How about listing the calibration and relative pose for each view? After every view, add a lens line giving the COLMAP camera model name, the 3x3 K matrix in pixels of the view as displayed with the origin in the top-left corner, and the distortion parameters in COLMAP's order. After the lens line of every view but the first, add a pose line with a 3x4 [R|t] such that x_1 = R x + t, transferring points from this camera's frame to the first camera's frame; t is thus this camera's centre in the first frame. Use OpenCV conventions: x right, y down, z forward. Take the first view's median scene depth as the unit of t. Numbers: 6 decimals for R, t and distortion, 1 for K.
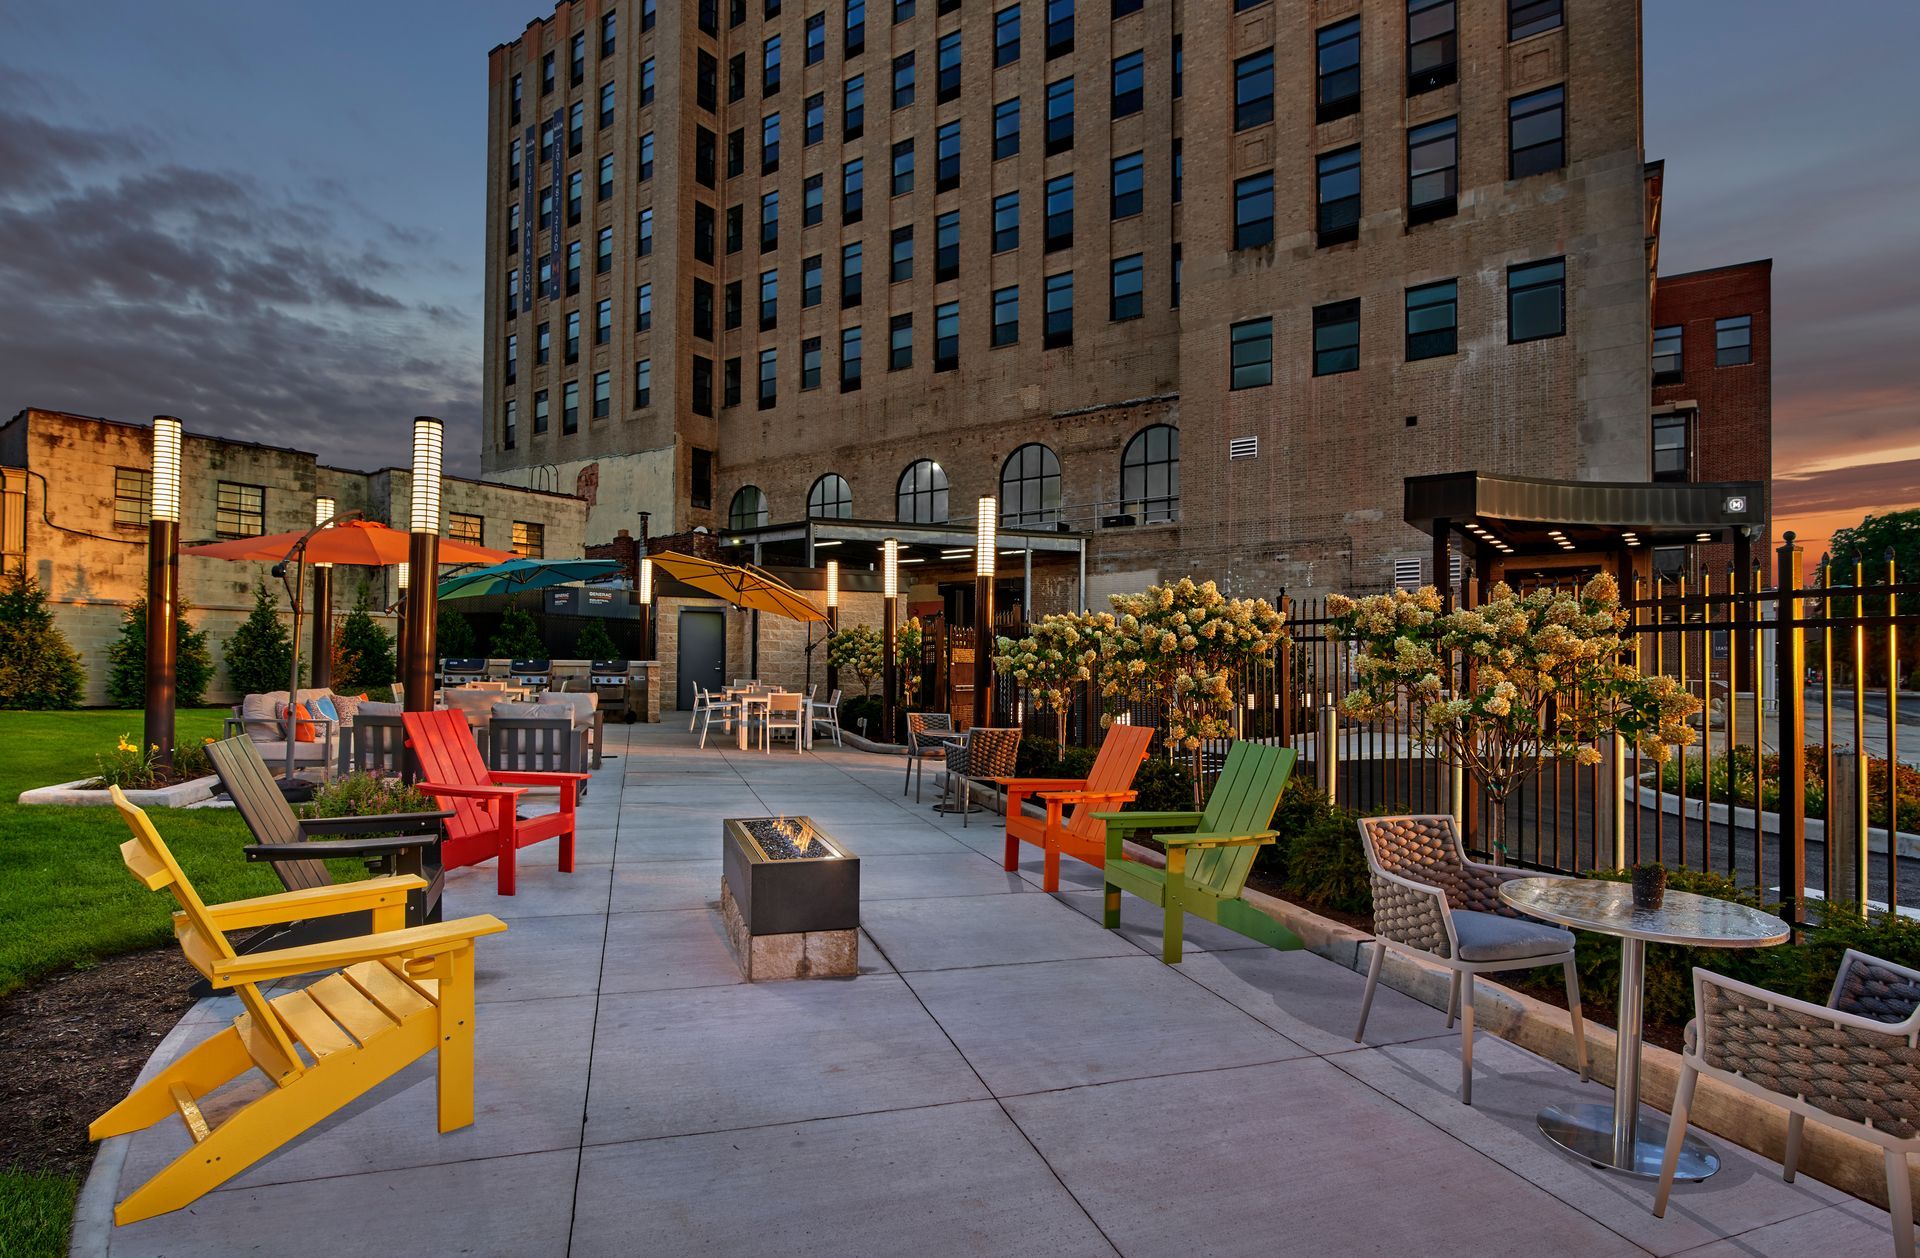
lens RADIAL K [[952.6, 0, 929.4], [0, 952.6, 652.6], [0, 0, 1]] dist [-0.005362, -0.001550]
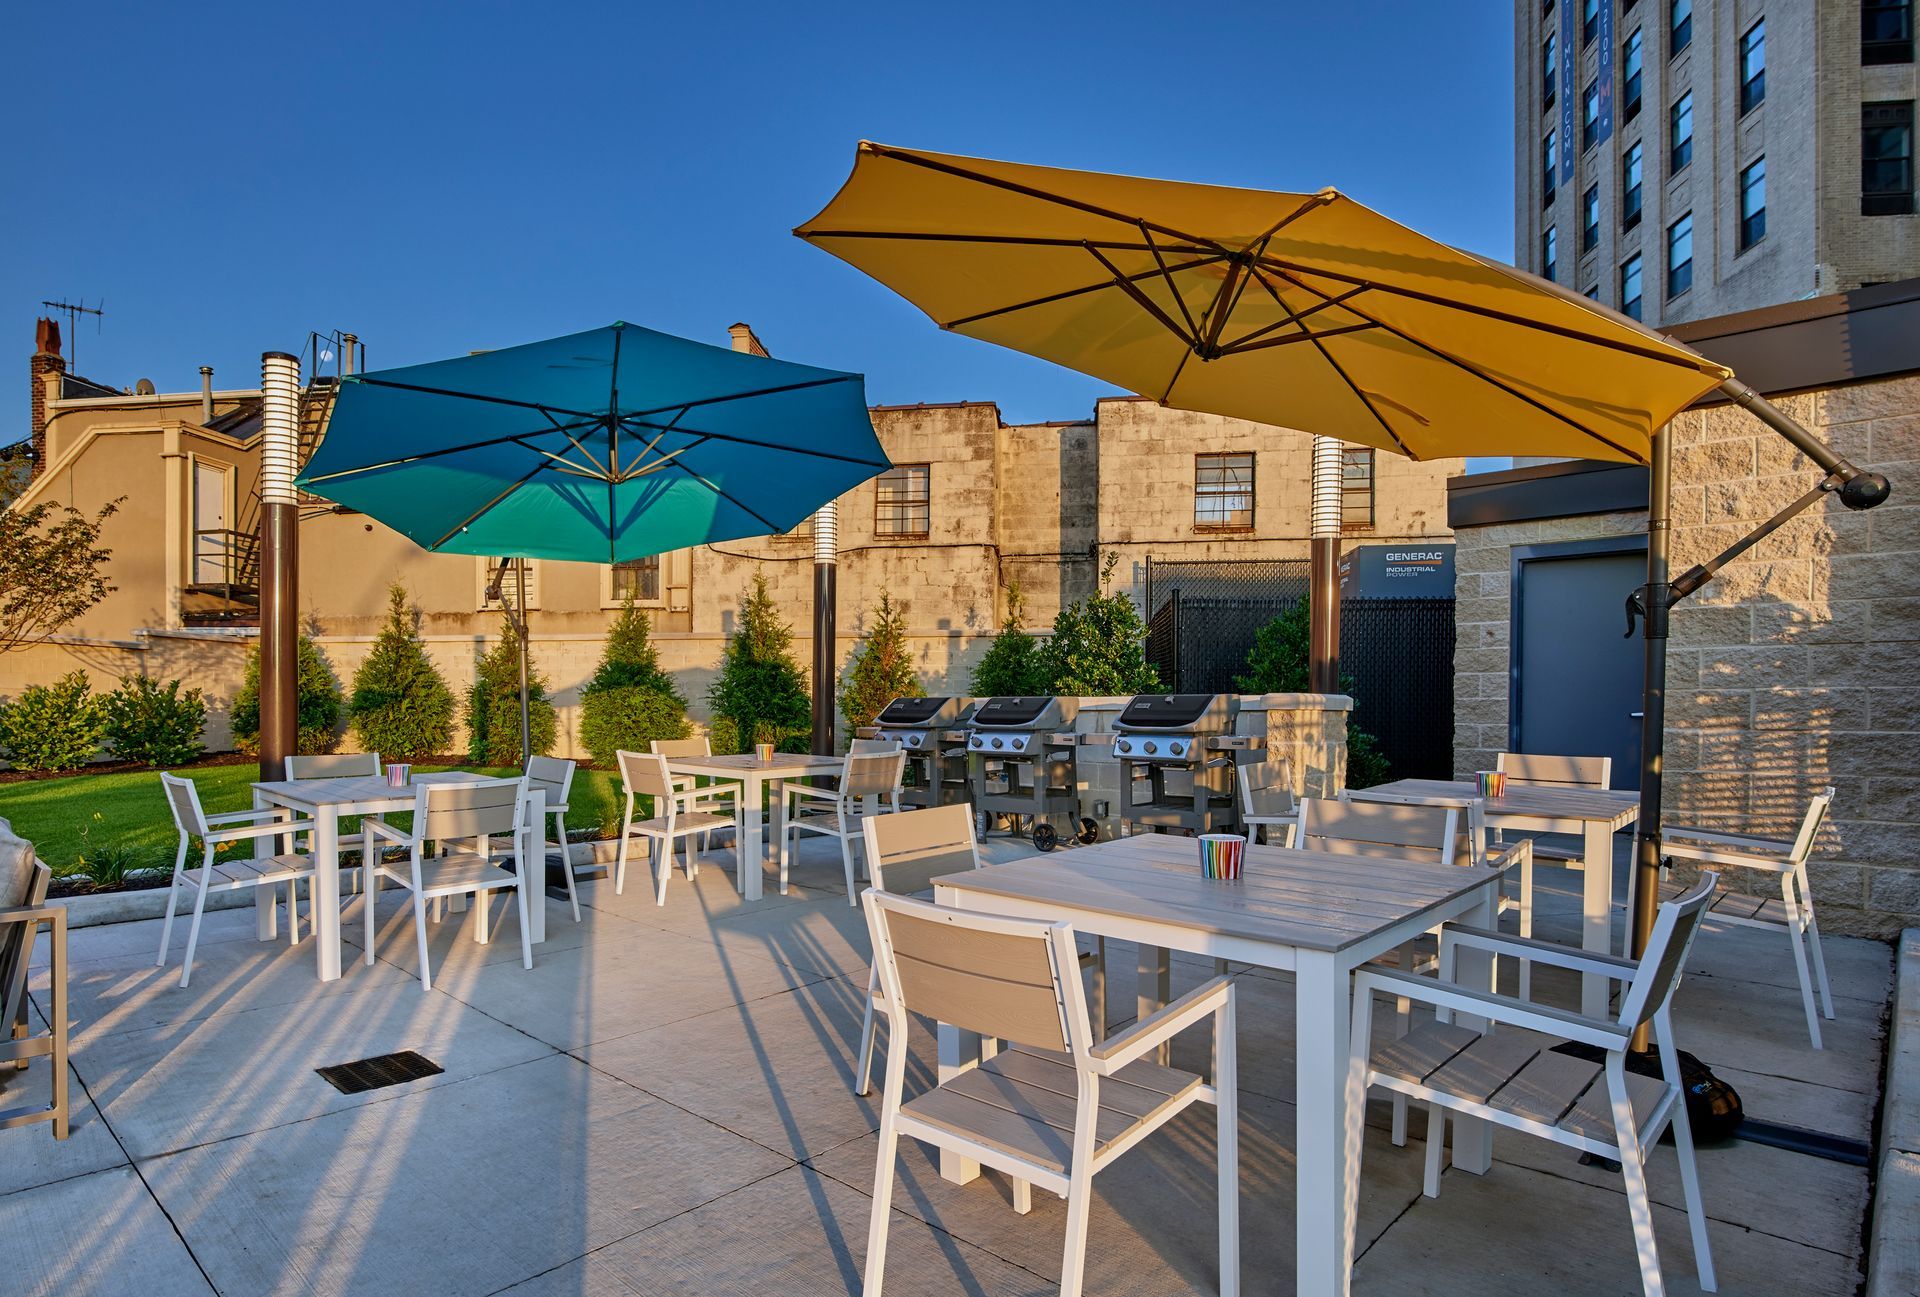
lens RADIAL K [[1052.9, 0, 902.8], [0, 1052.9, 721.2], [0, 0, 1]] dist [-0.017387, 0.002977]
pose [[0.483800, 0.000197, -0.875178, -0.009937], [0.020526, 0.999722, 0.011572, 0.005504], [0.874938, -0.023563, 0.483662, 0.327272]]
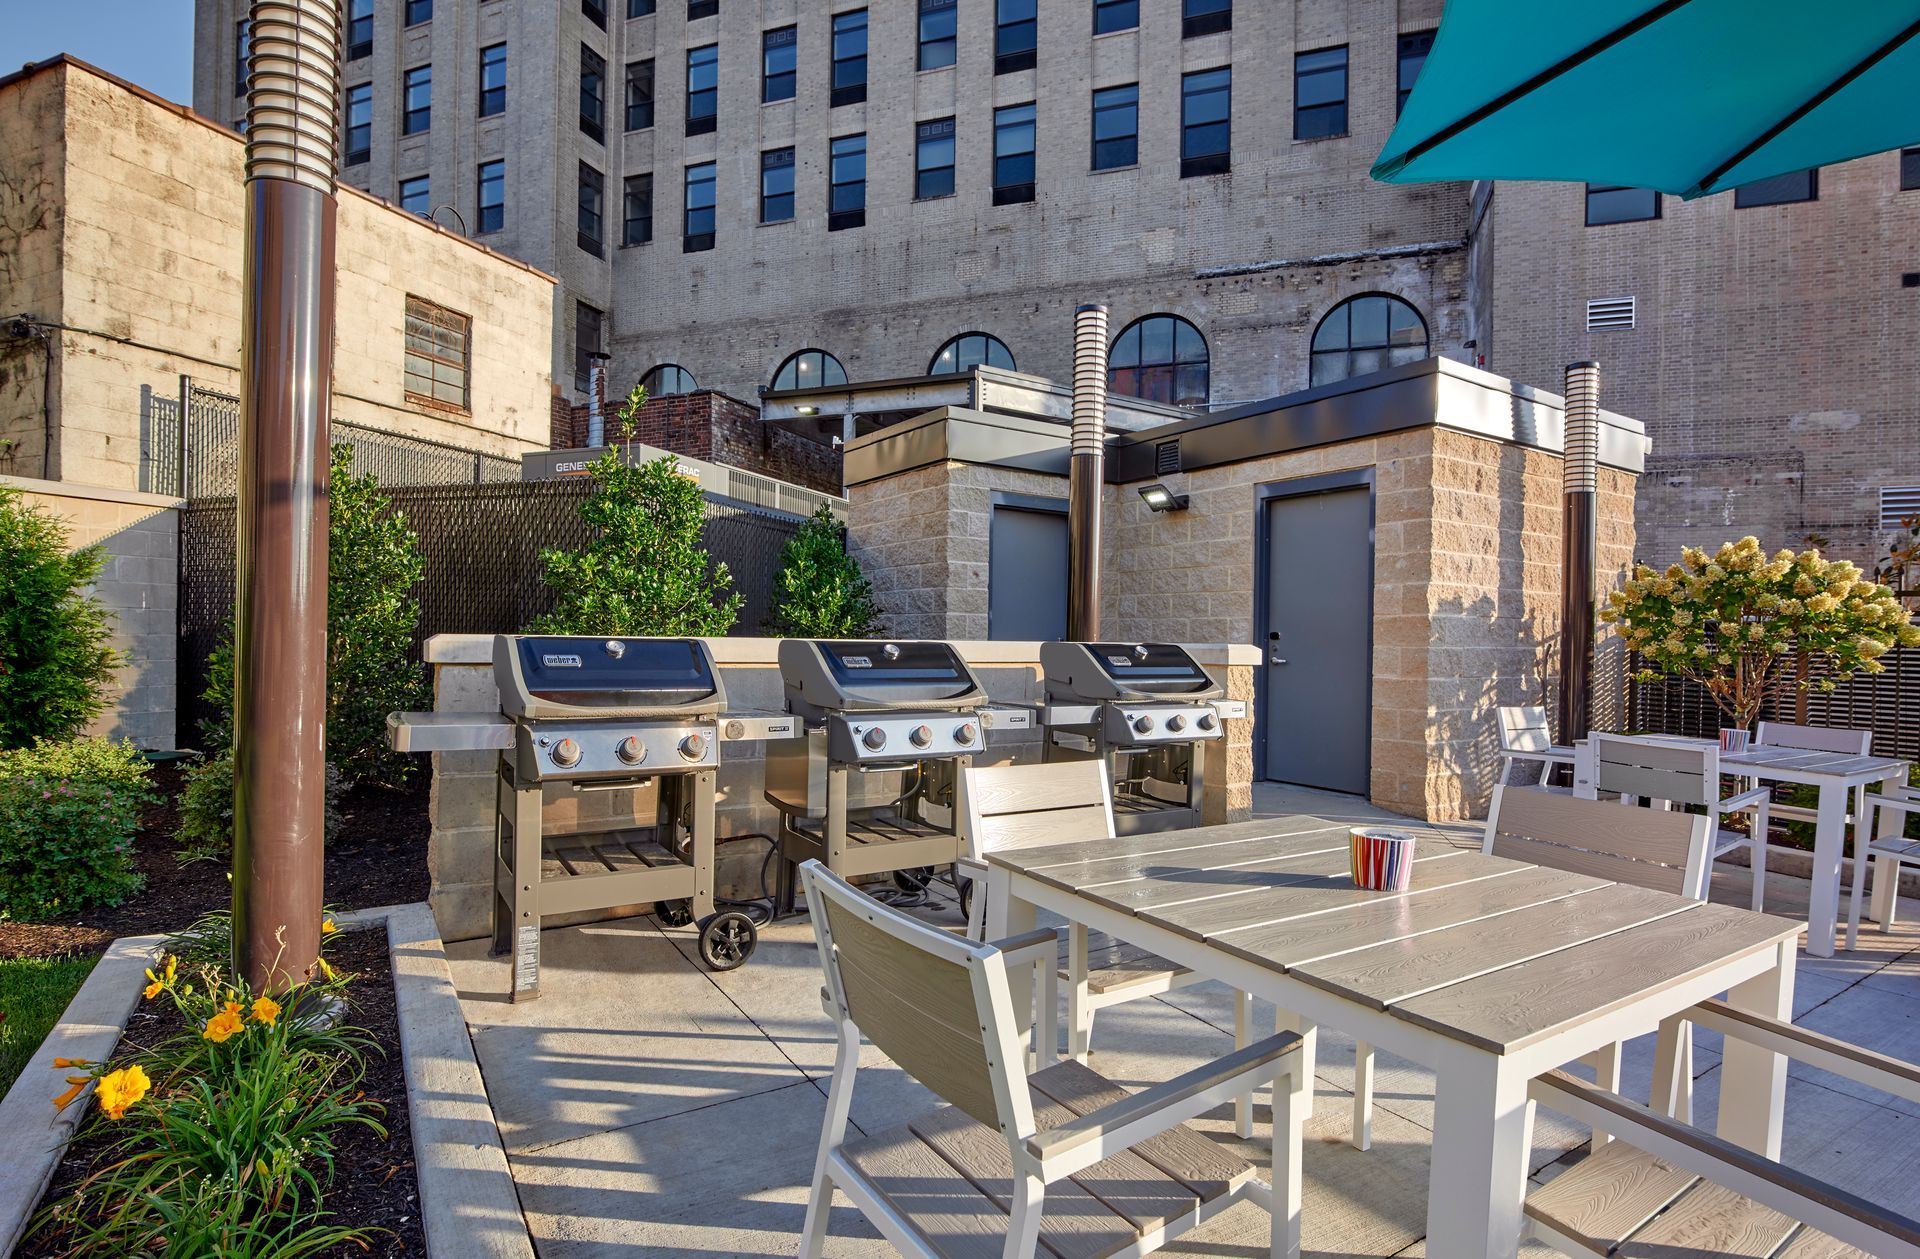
lens RADIAL K [[952.7, 0, 948.9], [0, 952.7, 639.3], [0, 0, 1]] dist [-0.006918, -0.001066]
pose [[0.964976, 0.006013, 0.262269, -0.210697], [-0.013169, 0.999587, 0.025536, 0.000335], [-0.262007, -0.028095, 0.964657, 0.354119]]
